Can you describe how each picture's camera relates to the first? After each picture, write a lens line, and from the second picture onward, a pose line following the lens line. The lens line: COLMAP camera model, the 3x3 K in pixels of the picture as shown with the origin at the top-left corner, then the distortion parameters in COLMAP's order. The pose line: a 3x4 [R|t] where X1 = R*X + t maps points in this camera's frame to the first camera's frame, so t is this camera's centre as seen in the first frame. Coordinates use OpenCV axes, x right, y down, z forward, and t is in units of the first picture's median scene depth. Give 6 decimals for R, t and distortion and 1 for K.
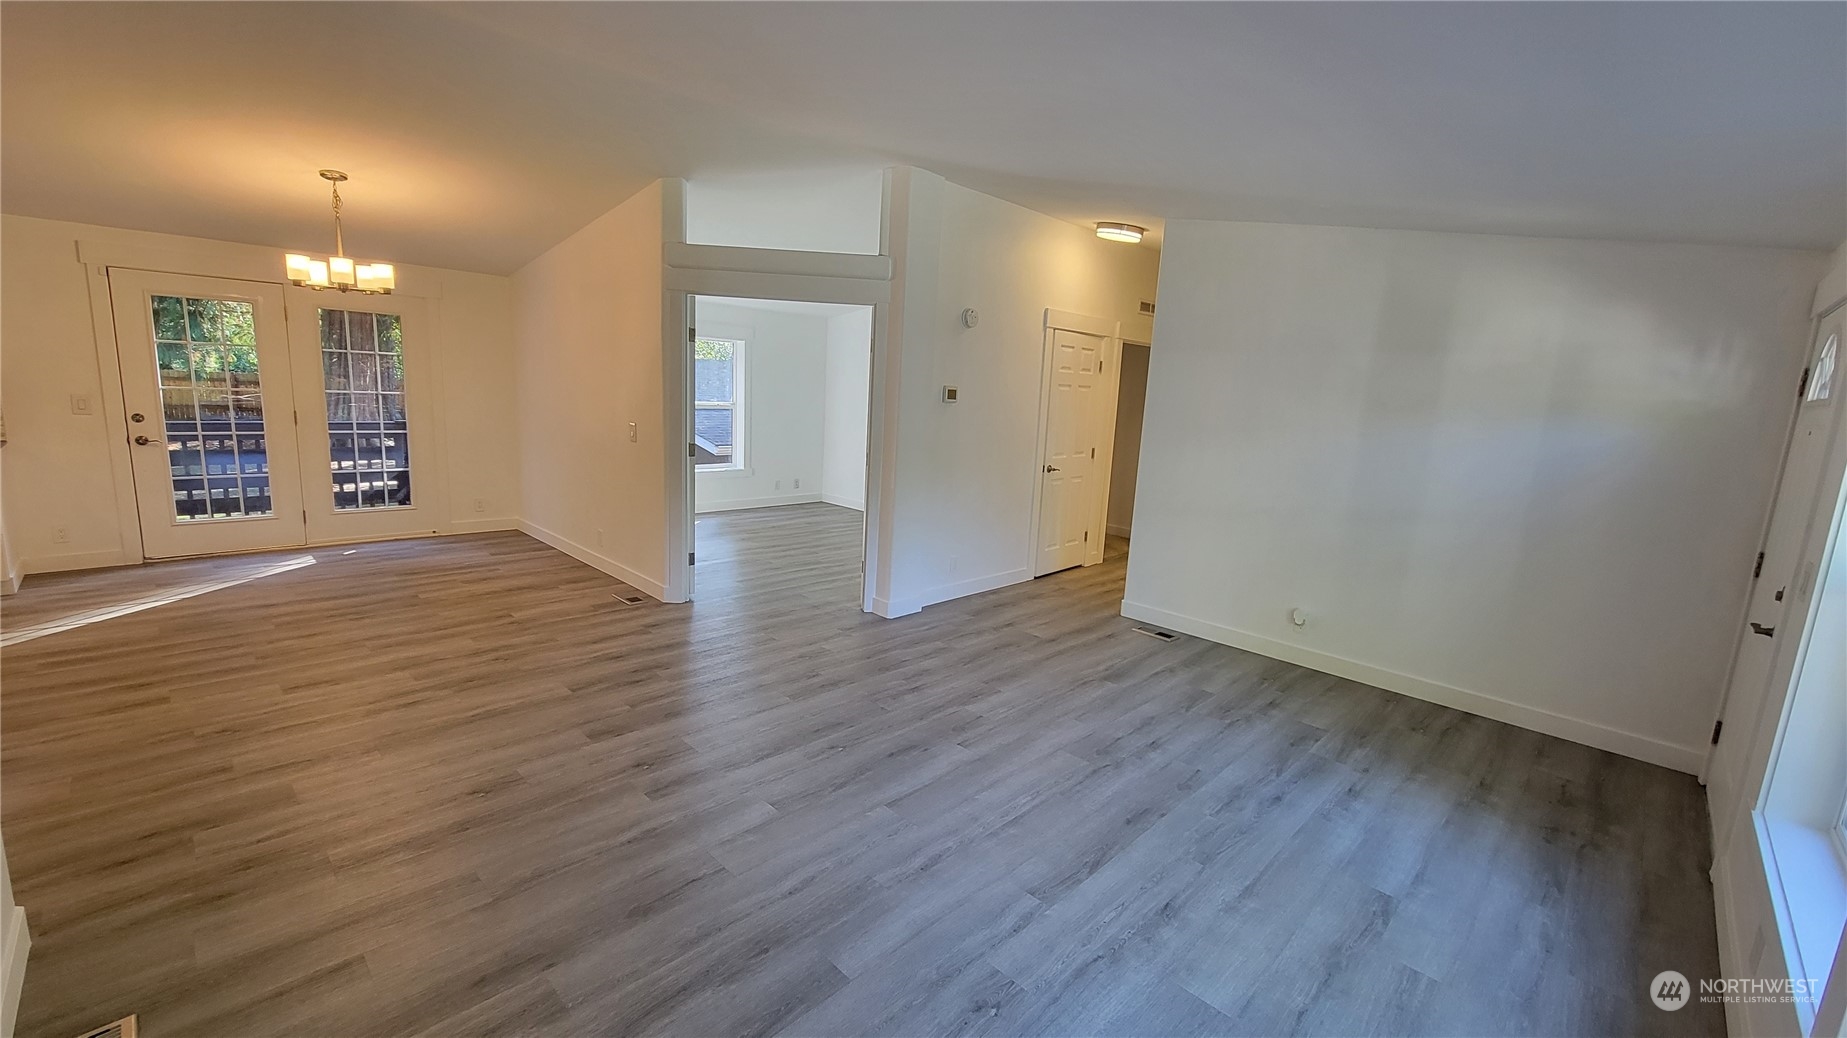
lens RADIAL K [[751.9, 0, 923.5], [0, 751.9, 519.0], [0, 0, 1]] dist [-0.000726, -0.000266]
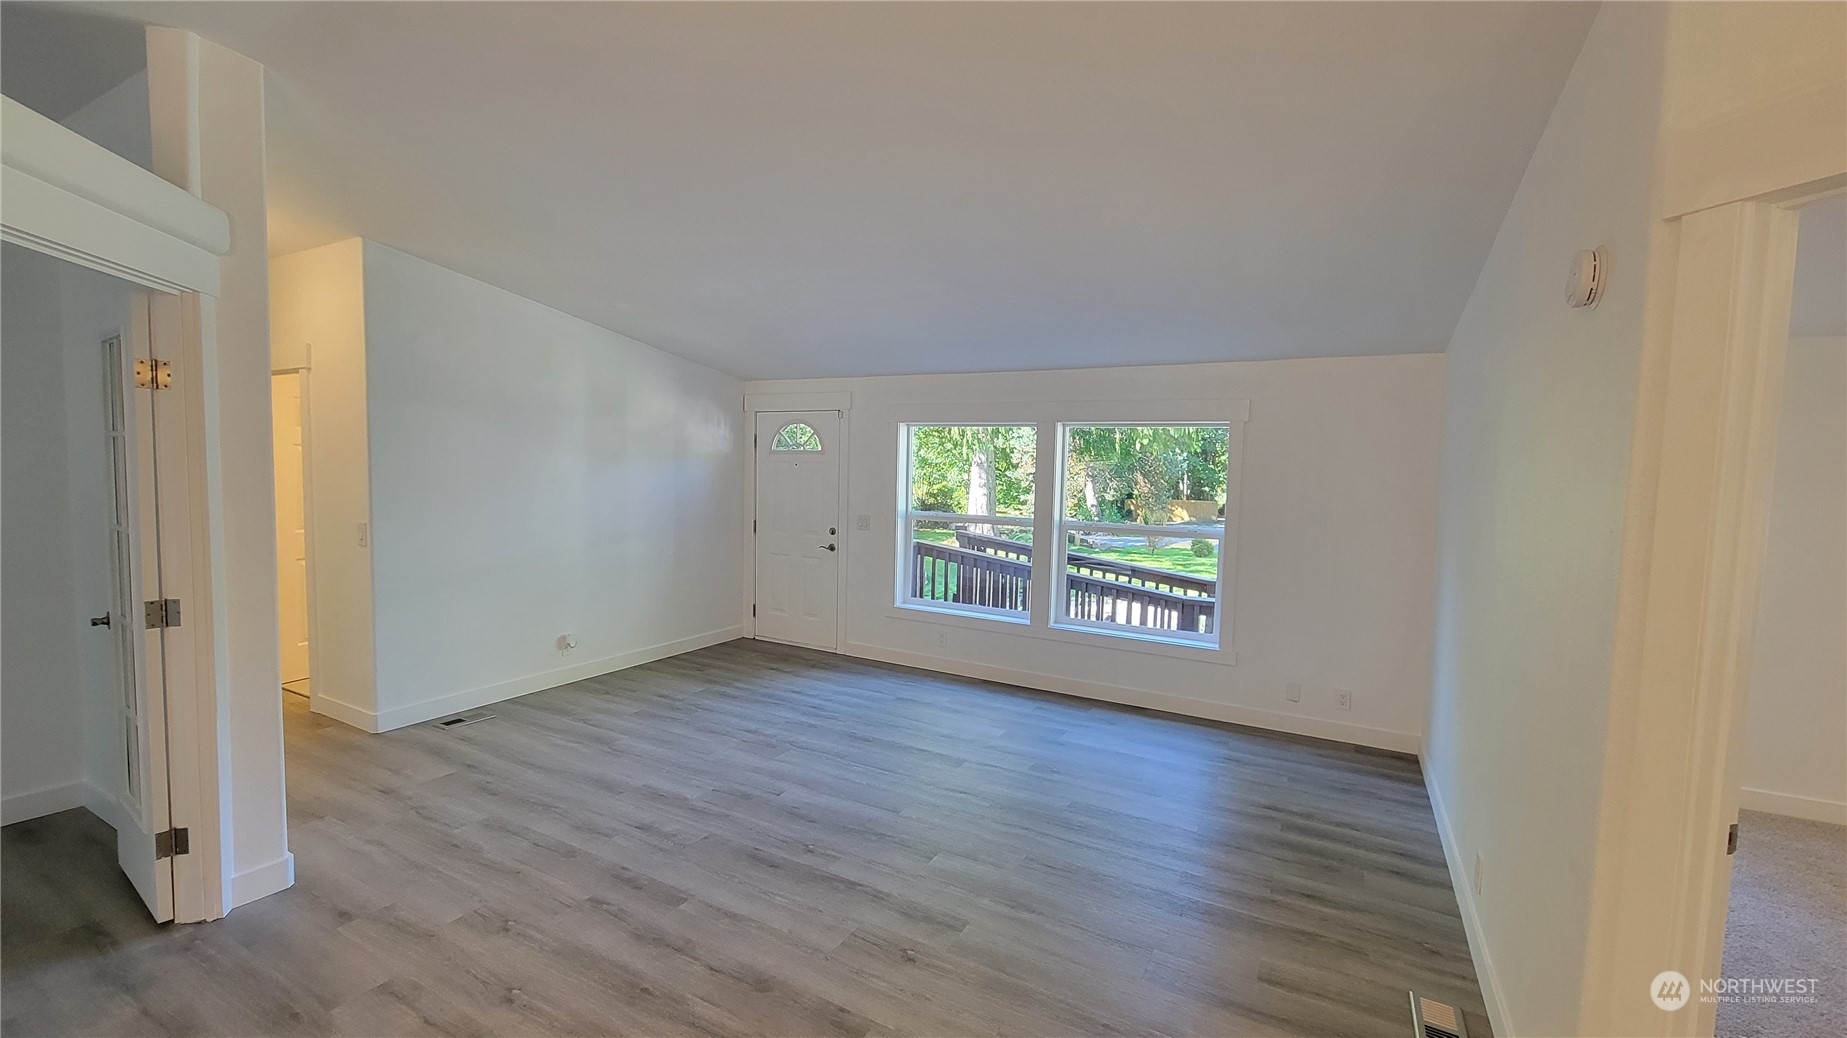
lens RADIAL K [[751.9, 0, 923.5], [0, 751.9, 519.0], [0, 0, 1]] dist [-0.000726, -0.000266]
pose [[-0.258538, -0.127982, 0.957486, -0.885926], [0.130906, 0.977400, 0.165991, -0.212845], [-0.957090, 0.168256, -0.235941, 0.889834]]
